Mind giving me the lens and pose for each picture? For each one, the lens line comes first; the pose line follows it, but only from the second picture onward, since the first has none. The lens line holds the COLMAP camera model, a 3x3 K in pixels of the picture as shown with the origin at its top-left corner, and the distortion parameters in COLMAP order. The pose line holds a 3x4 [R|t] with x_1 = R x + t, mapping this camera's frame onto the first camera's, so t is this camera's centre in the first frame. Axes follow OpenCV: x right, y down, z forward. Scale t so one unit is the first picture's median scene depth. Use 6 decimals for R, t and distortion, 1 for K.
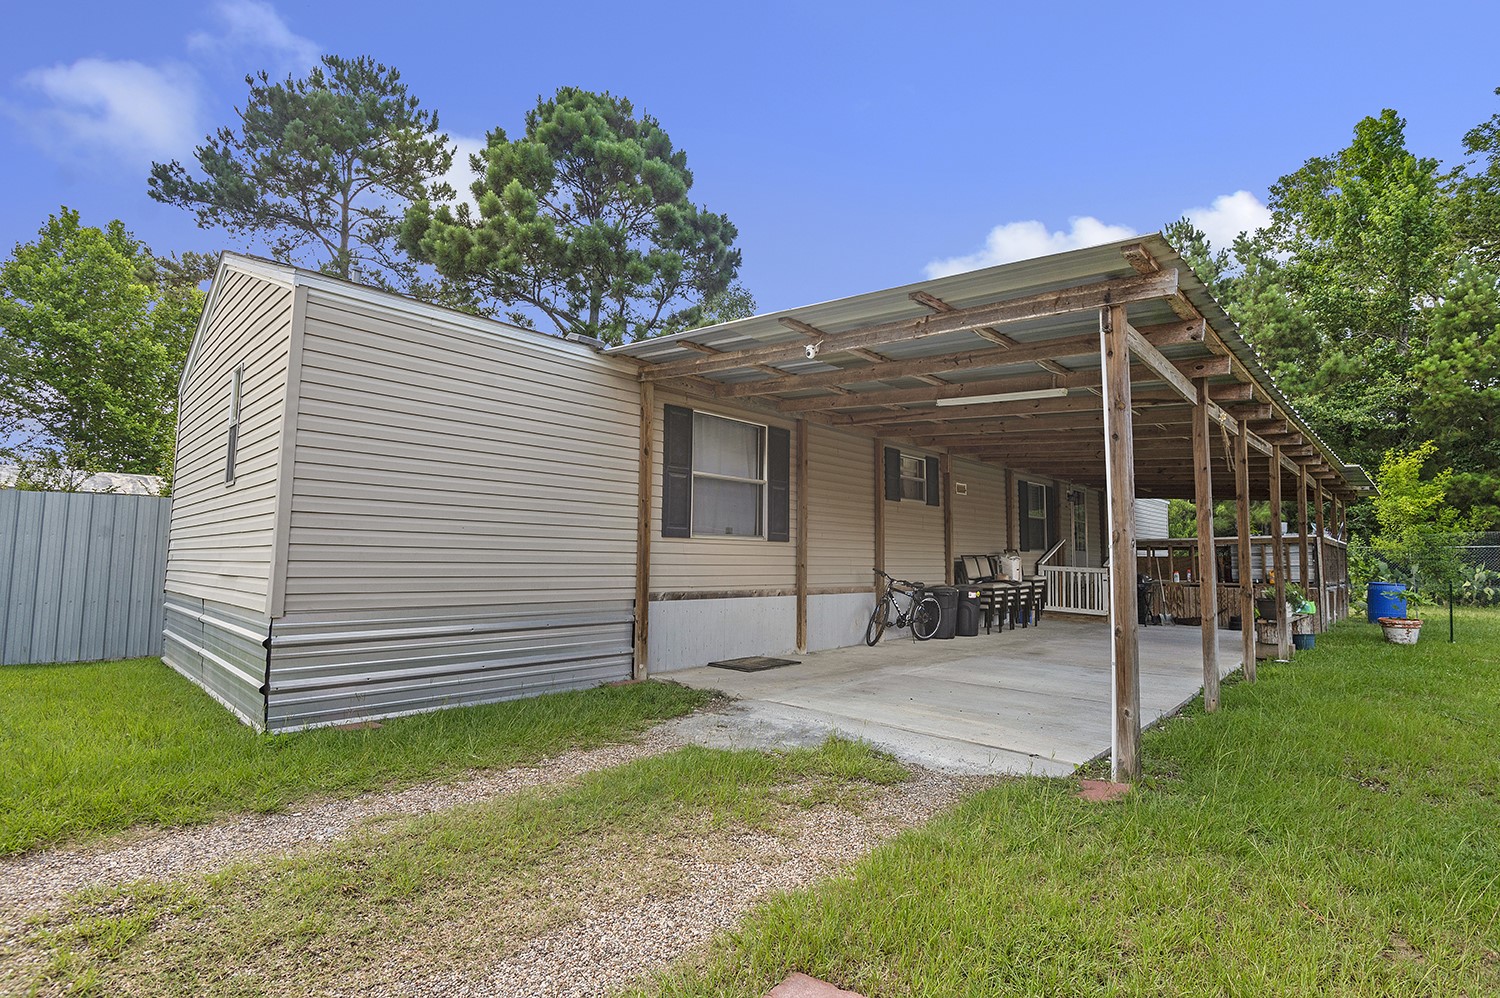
lens RADIAL K [[701.8, 0, 750.0], [0, 701.8, 499.0], [0, 0, 1]] dist [-0.016423, -0.000485]
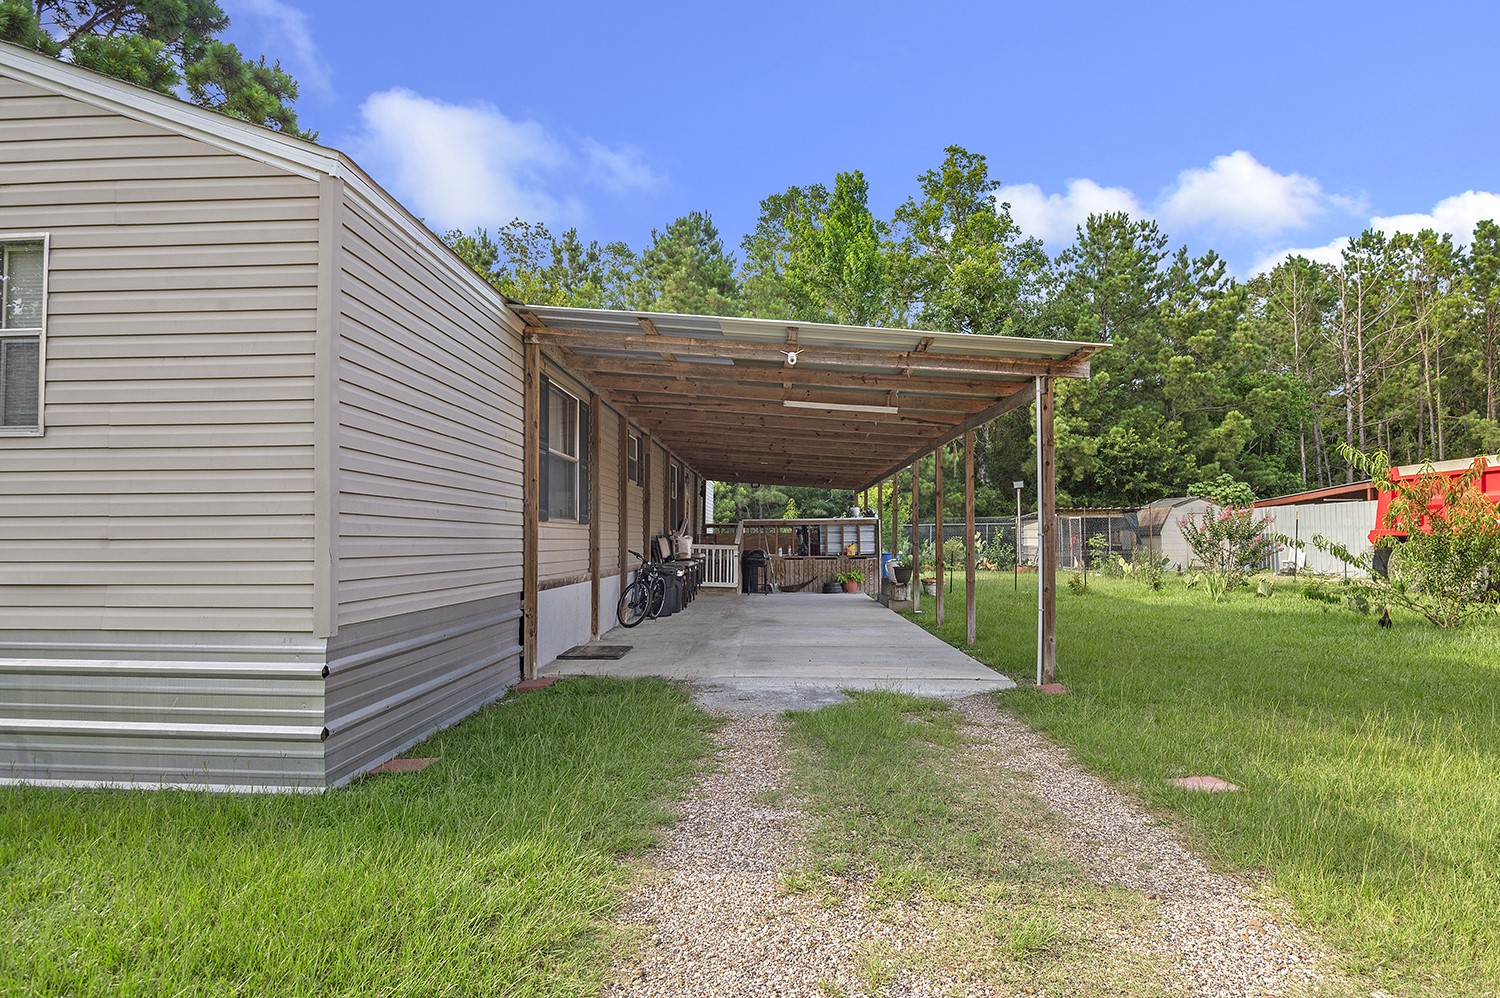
lens RADIAL K [[808.3, 0, 750.0], [0, 808.3, 499.0], [0, 0, 1]] dist [0.001309, -0.000755]
pose [[0.748764, 0.020479, 0.662520, -0.512433], [-0.047646, 0.998600, 0.022980, -0.008265], [-0.661122, -0.048773, 0.748691, 0.044292]]
